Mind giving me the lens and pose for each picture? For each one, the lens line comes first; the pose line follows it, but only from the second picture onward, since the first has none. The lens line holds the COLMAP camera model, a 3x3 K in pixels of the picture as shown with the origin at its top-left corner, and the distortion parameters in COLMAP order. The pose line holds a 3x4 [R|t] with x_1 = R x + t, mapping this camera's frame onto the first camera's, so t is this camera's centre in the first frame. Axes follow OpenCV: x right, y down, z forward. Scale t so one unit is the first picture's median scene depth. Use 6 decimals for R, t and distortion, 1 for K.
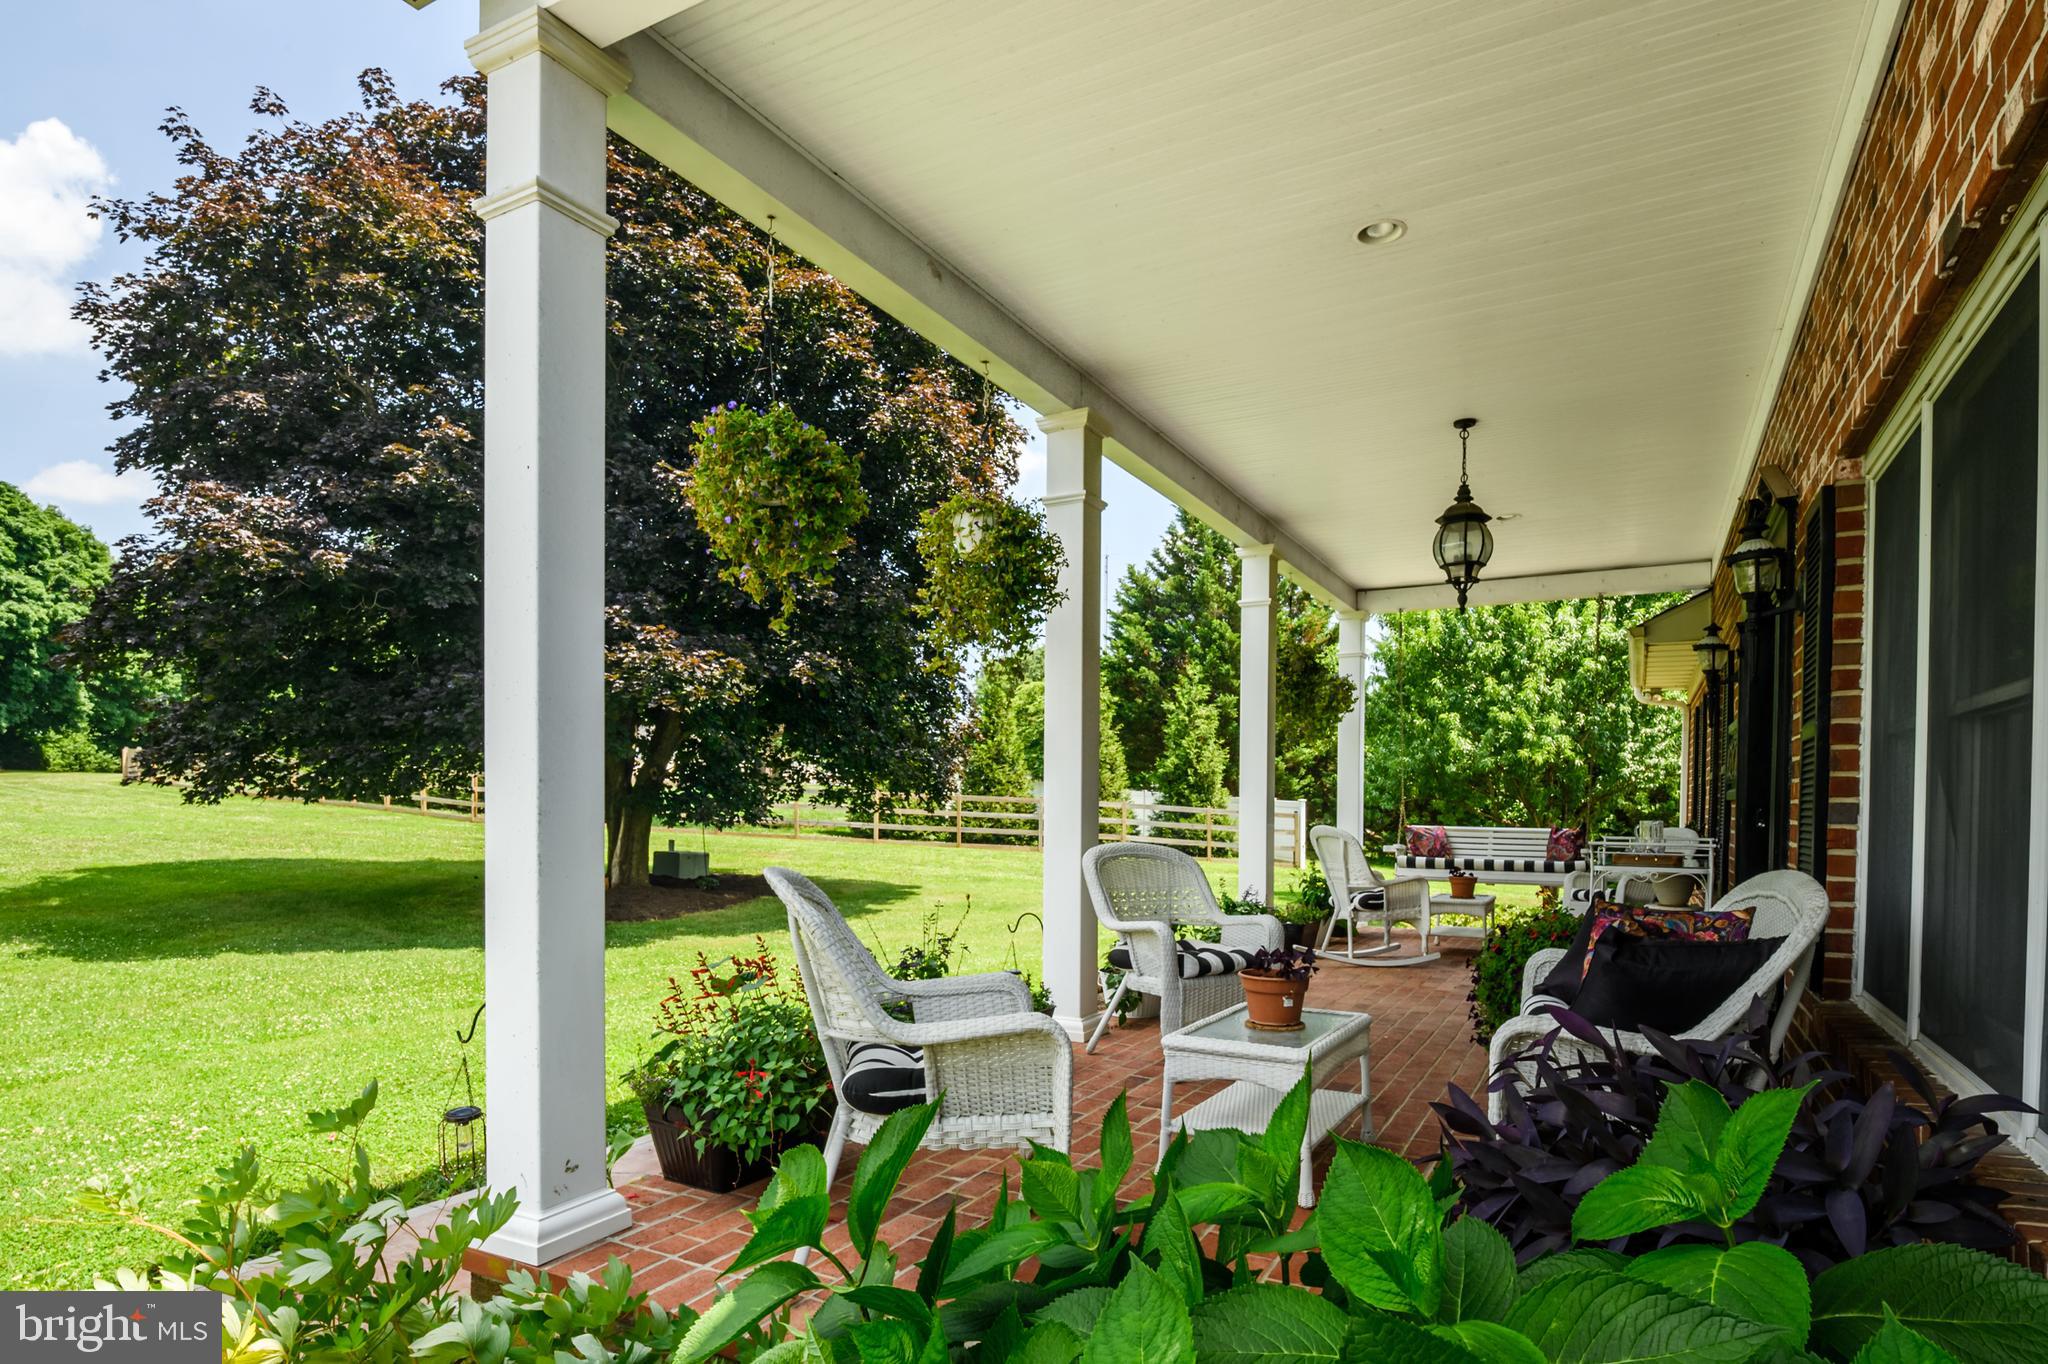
lens RADIAL K [[1109.8, 0, 1015.1], [0, 1109.8, 817.0], [0, 0, 1]] dist [0.002382, 0.001738]
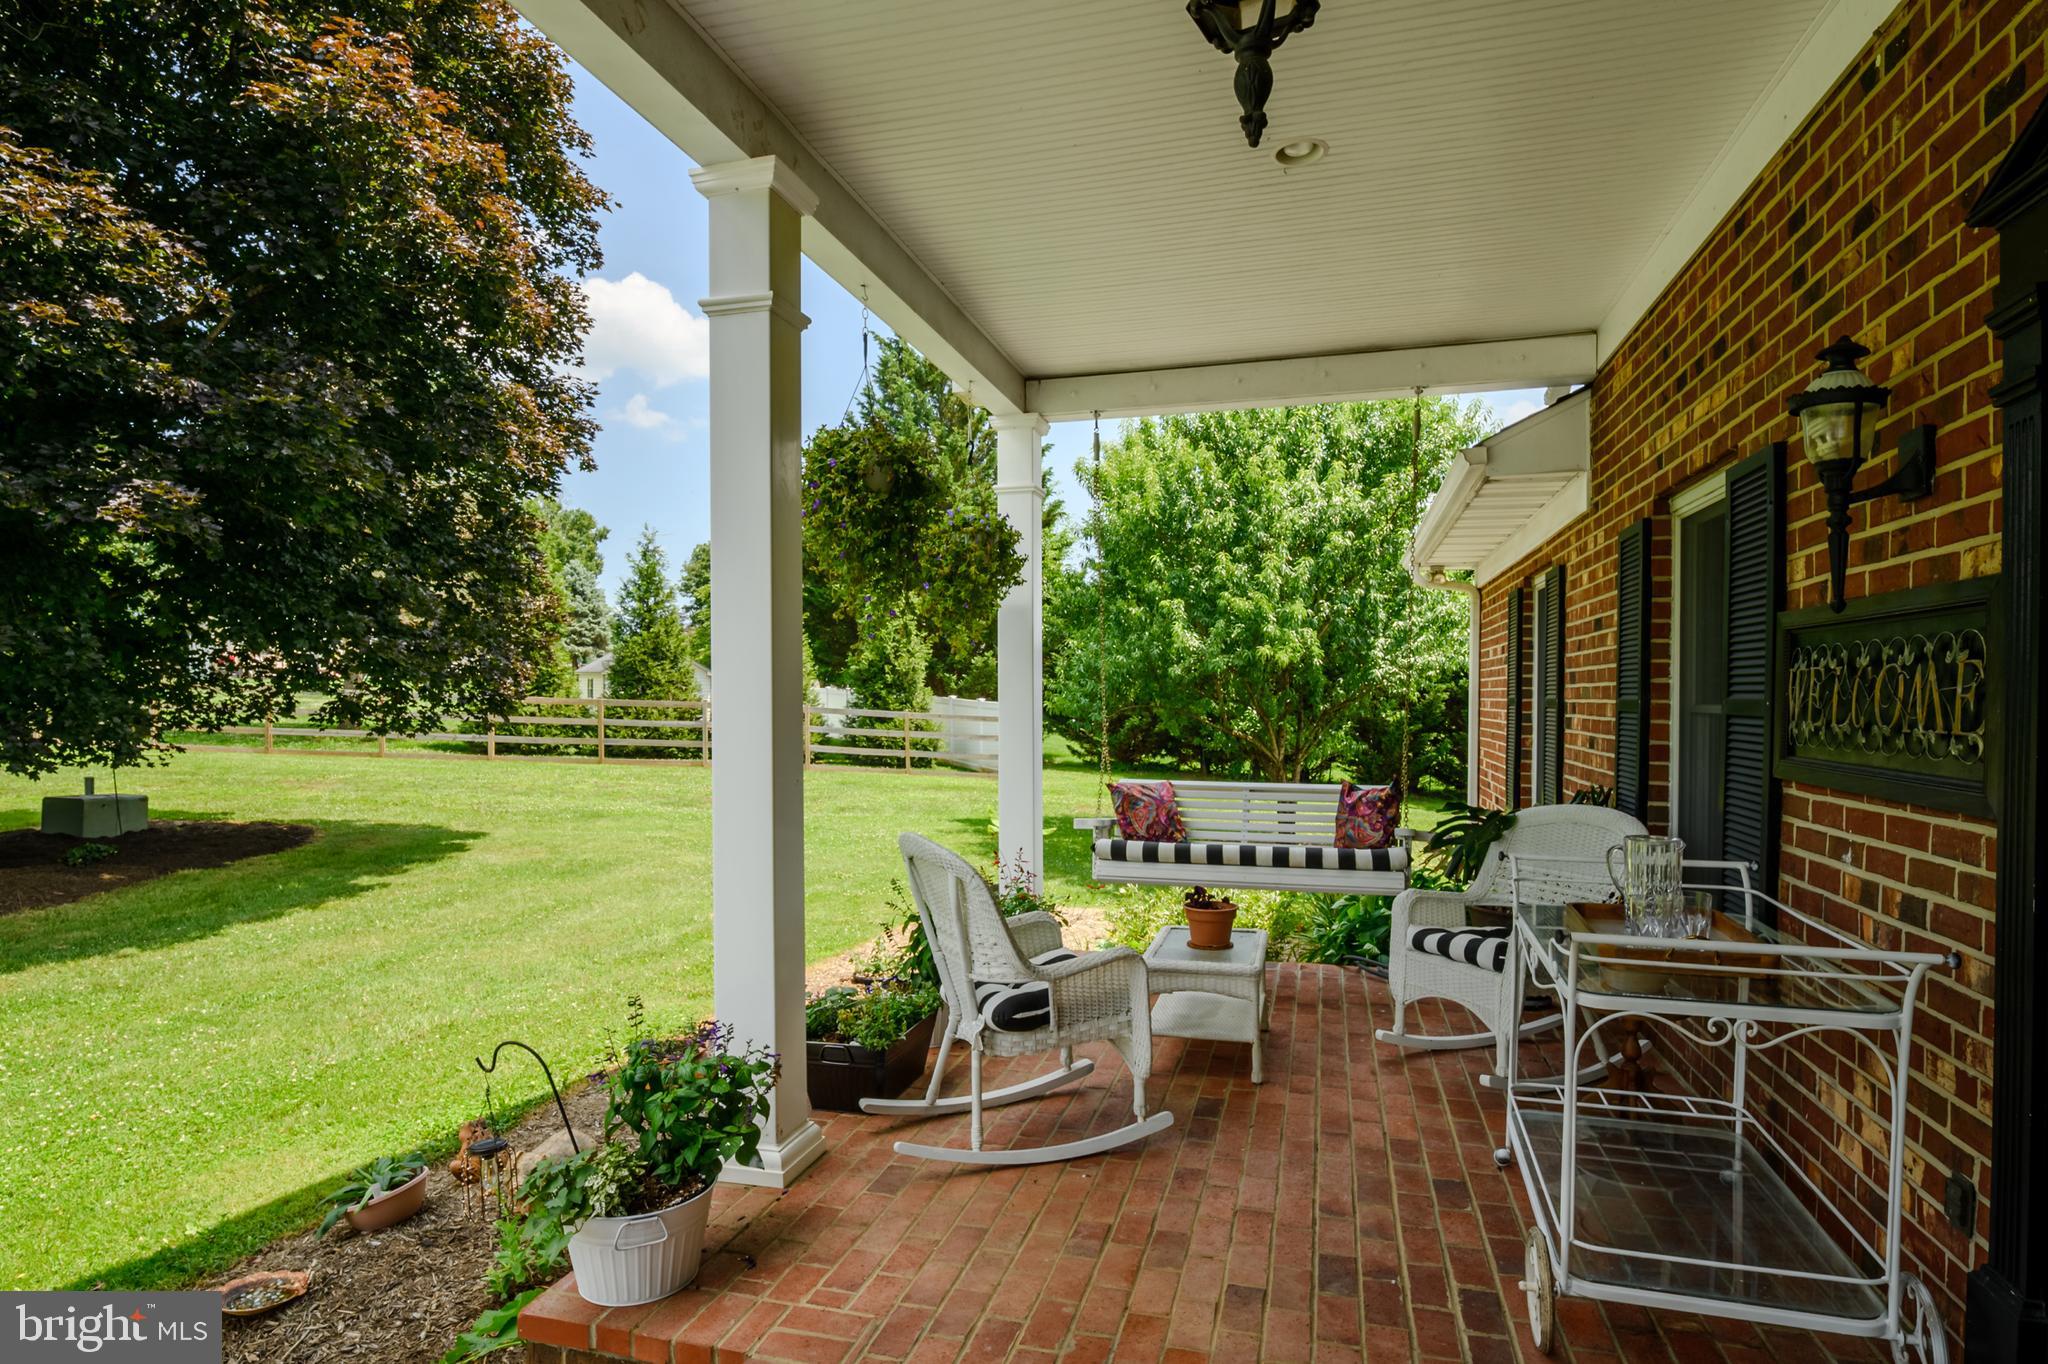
lens RADIAL K [[1109.8, 0, 1024.0], [0, 1109.8, 691.4], [0, 0, 1]] dist [0.002382, 0.001738]
pose [[0.970528, -0.009043, 0.240819, 0.098771], [0.012737, 0.999824, -0.013788, -0.019225], [-0.240652, 0.016449, 0.970472, 0.261176]]
